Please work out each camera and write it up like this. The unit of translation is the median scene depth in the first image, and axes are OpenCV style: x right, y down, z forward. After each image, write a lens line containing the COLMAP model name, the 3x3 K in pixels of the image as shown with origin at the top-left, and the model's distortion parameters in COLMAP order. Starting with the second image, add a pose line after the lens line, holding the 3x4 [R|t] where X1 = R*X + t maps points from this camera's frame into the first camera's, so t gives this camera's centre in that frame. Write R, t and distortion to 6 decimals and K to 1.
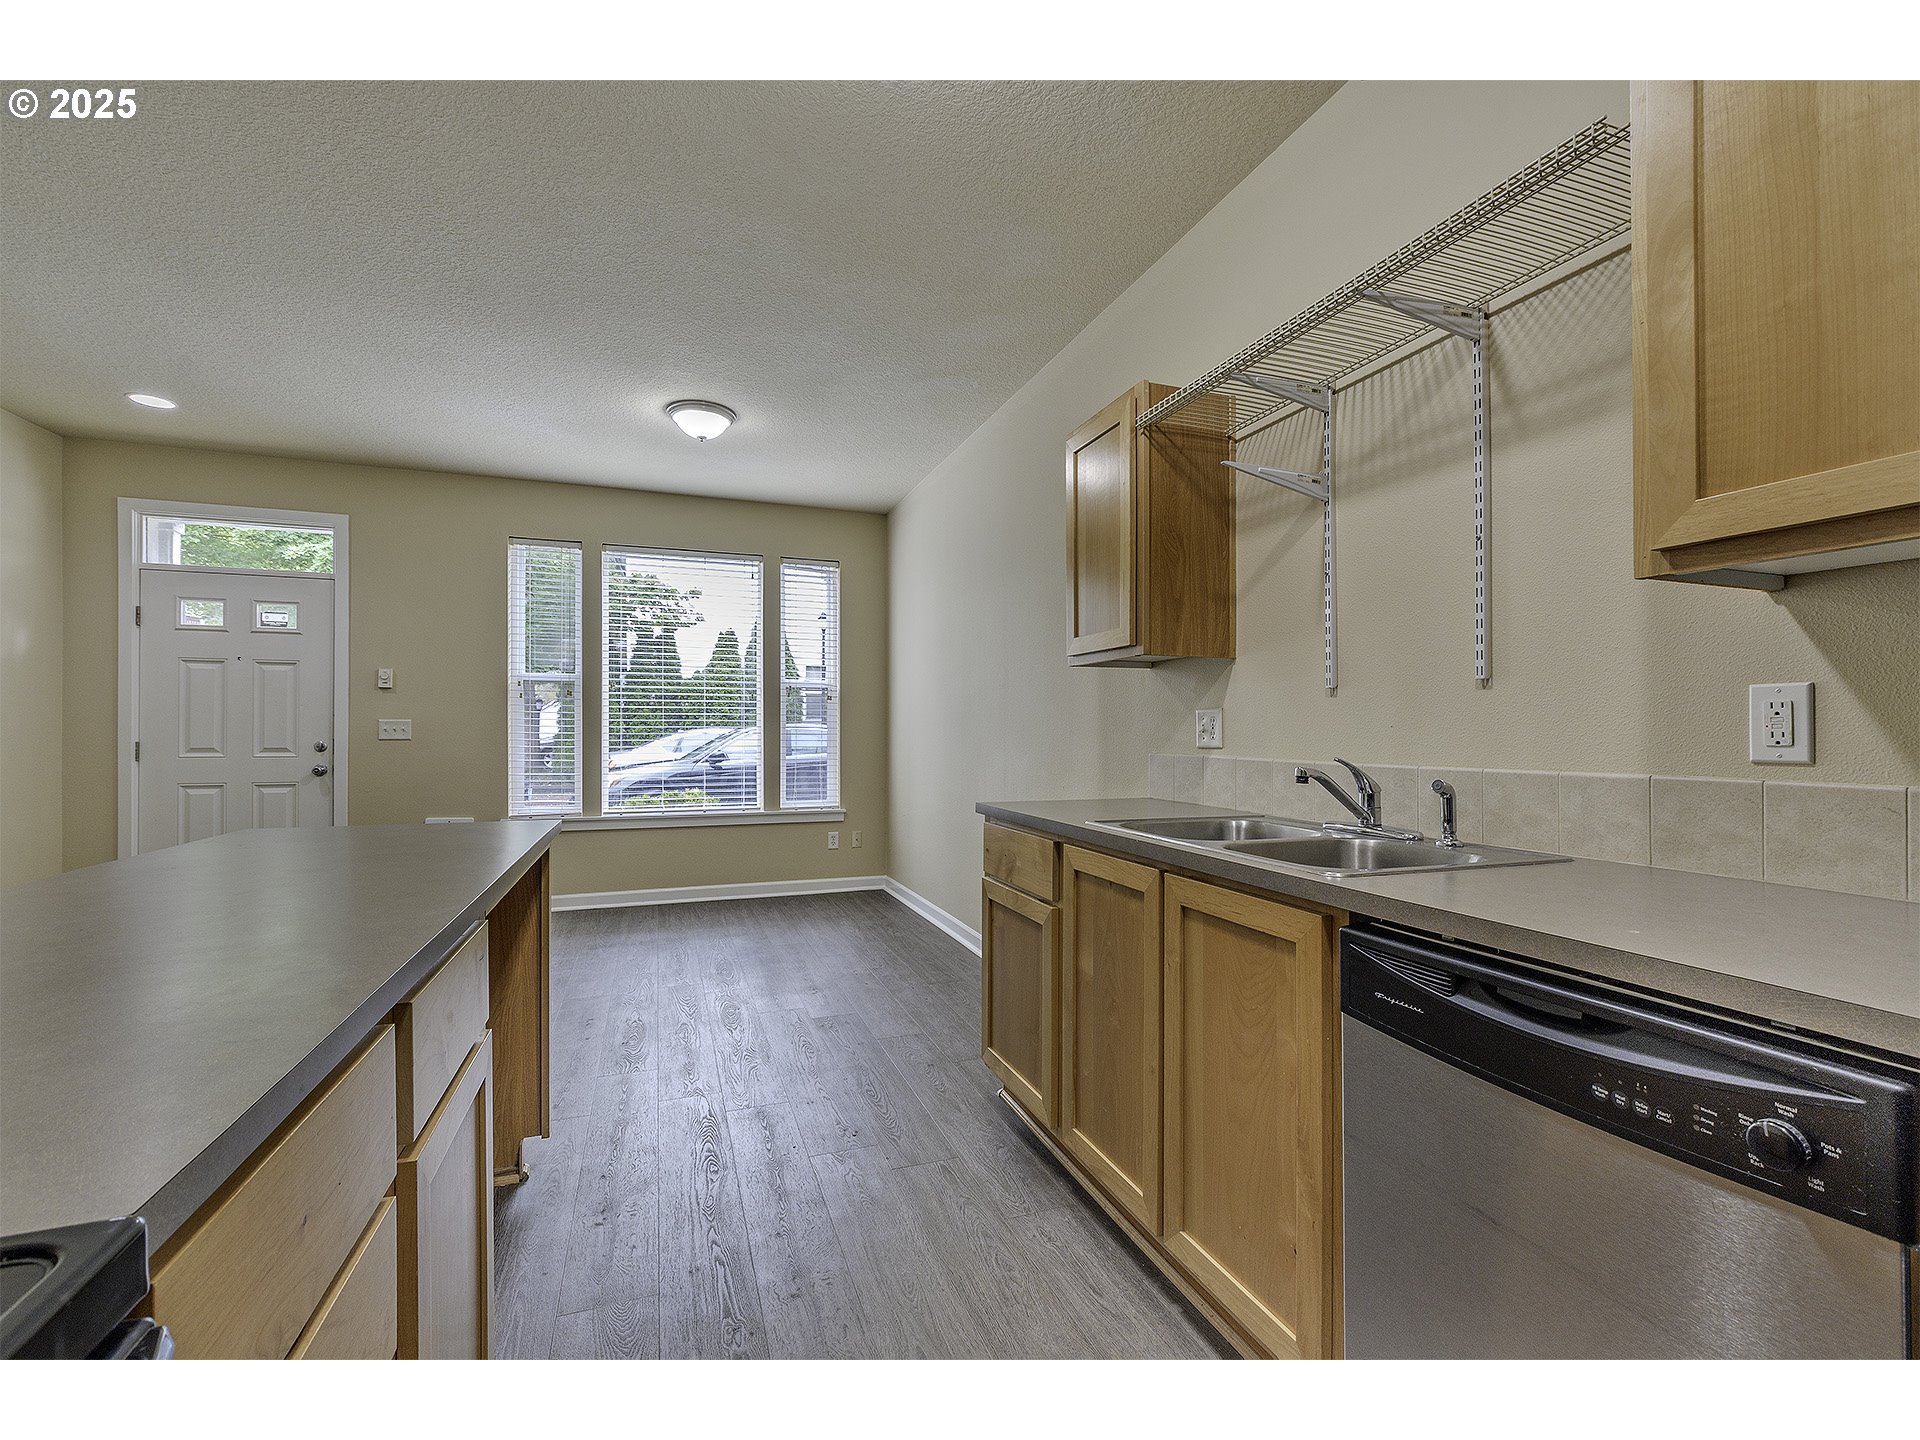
lens RADIAL K [[837.8, 0, 970.3], [0, 837.8, 726.4], [0, 0, 1]] dist [-0.001508, -0.000655]
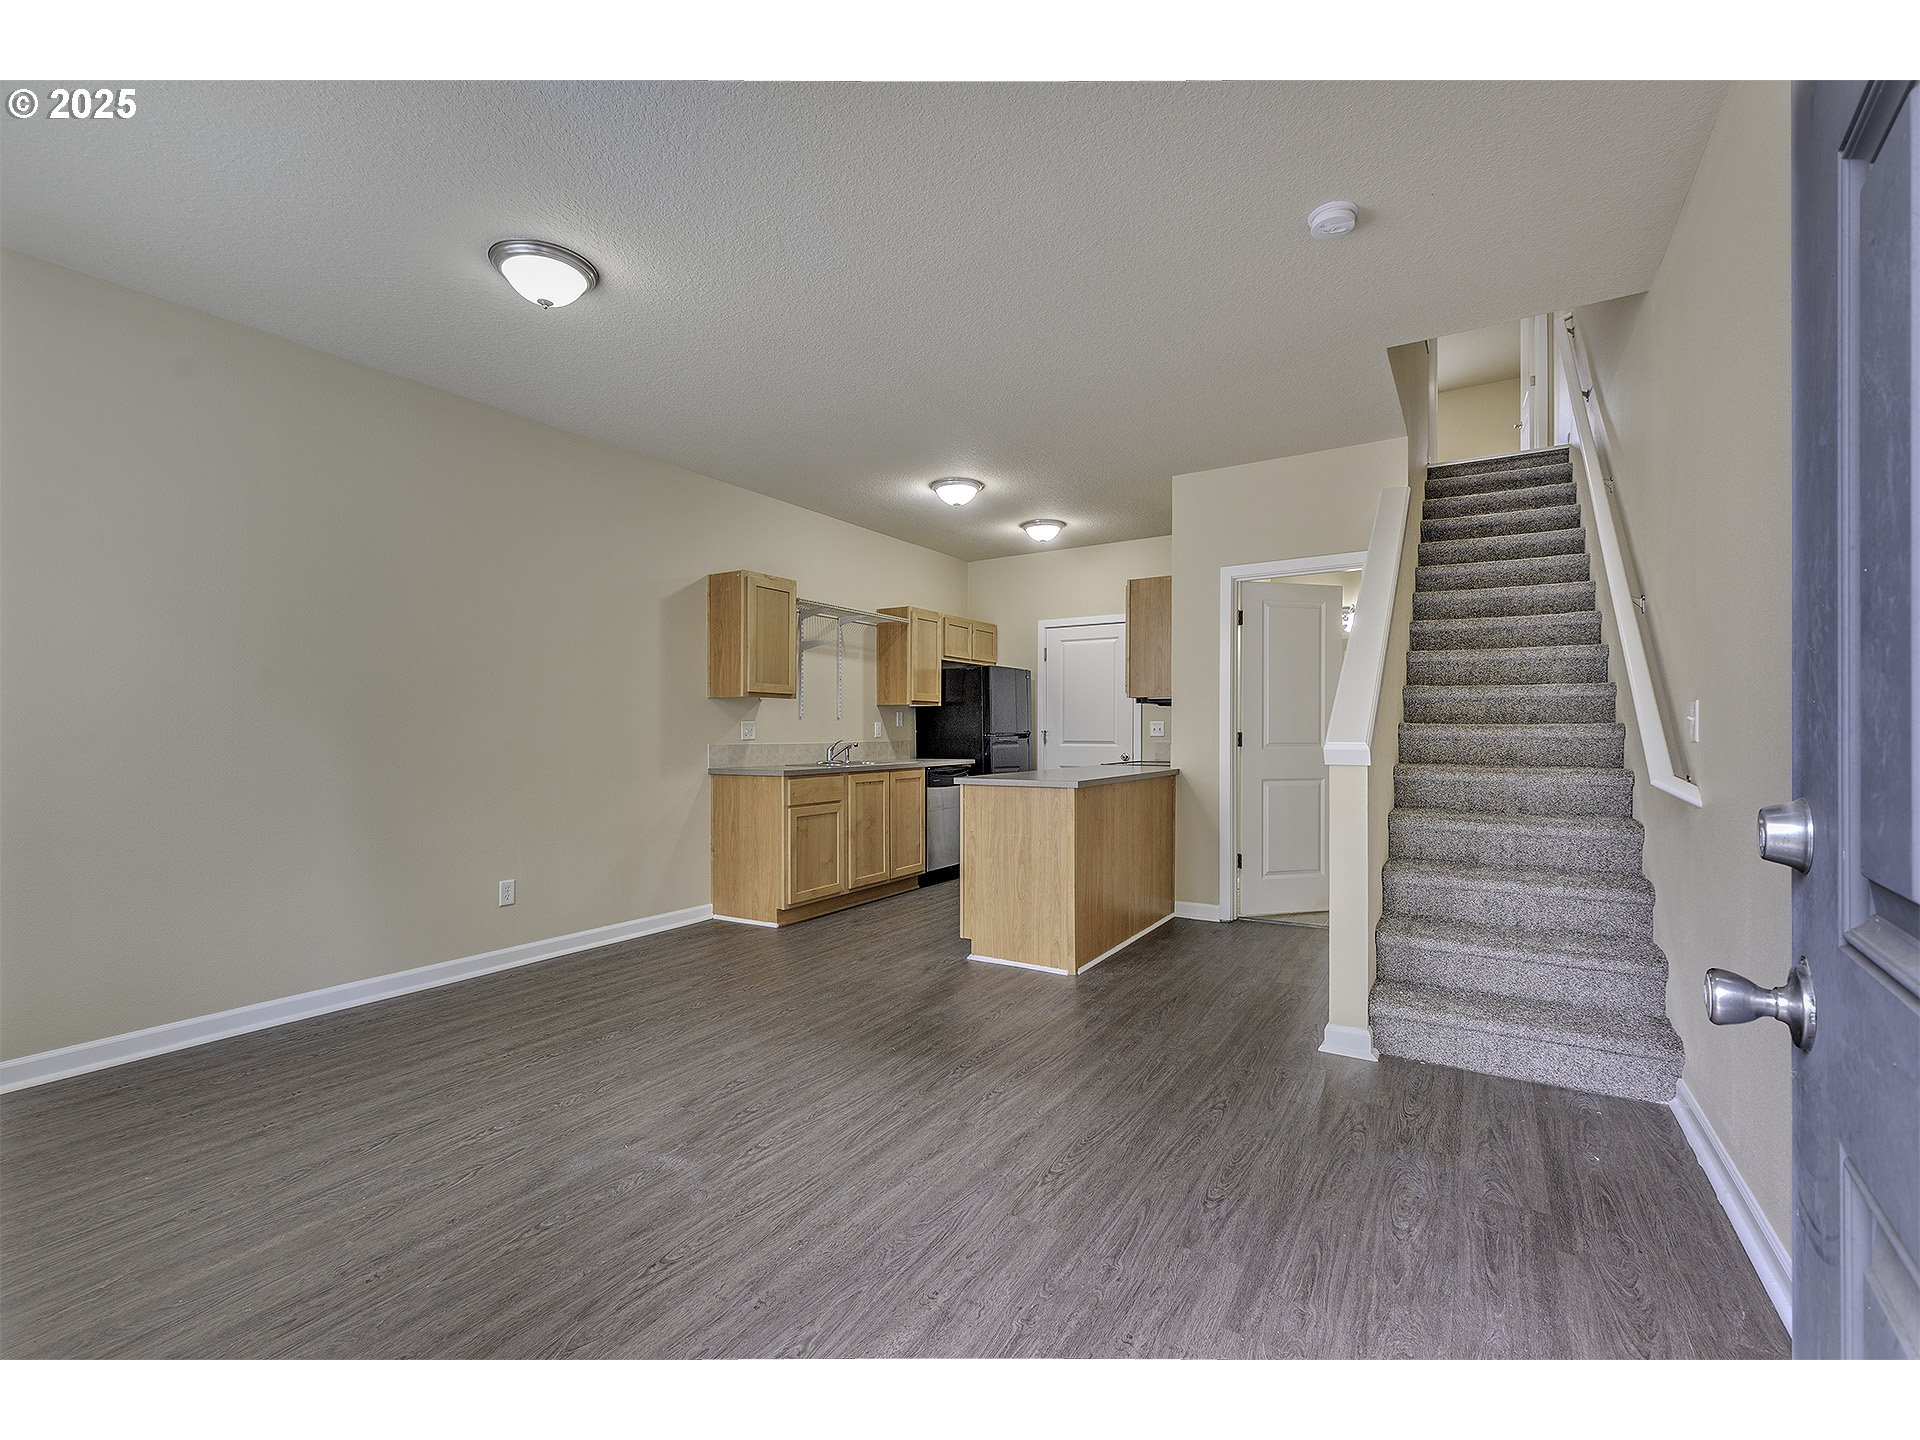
lens RADIAL K [[837.8, 0, 970.3], [0, 837.8, 726.4], [0, 0, 1]] dist [-0.001508, -0.000655]
pose [[-0.616709, 0.006770, 0.787162, -0.899354], [-0.000182, 0.999962, -0.008743, 0.005158], [-0.787191, -0.005535, -0.616684, 0.960330]]
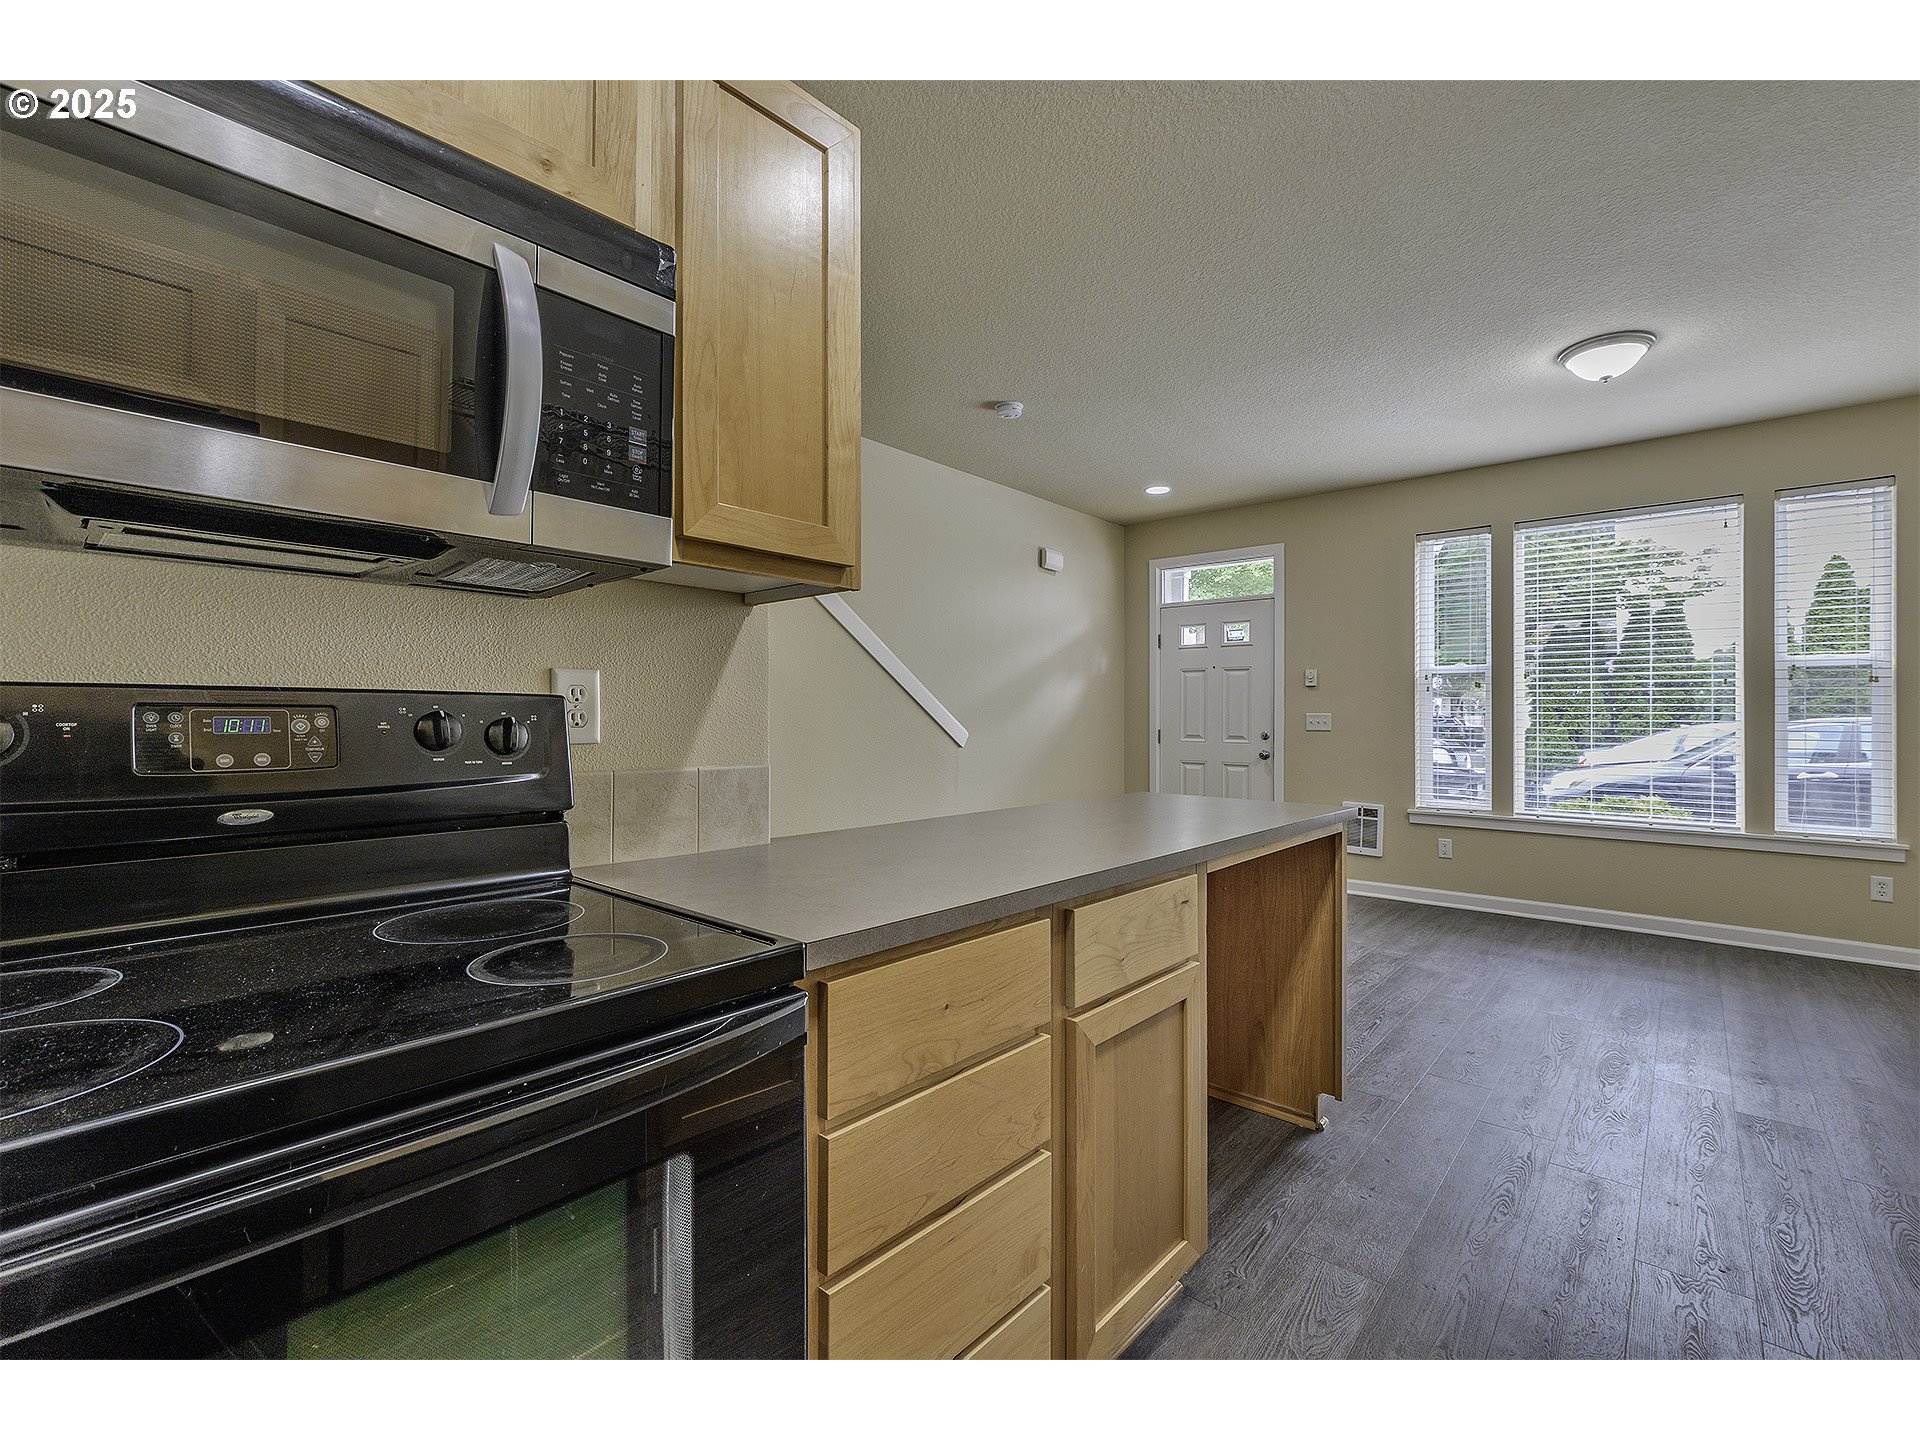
lens RADIAL K [[836.9, 0, 964.1], [0, 836.9, 712.7], [0, 0, 1]] dist [-0.003164, 0.000132]
pose [[0.475690, -0.004601, -0.879601, 0.093469], [-0.003196, 0.999971, -0.006959, 0.000649], [0.879607, 0.006121, 0.475661, 0.026494]]
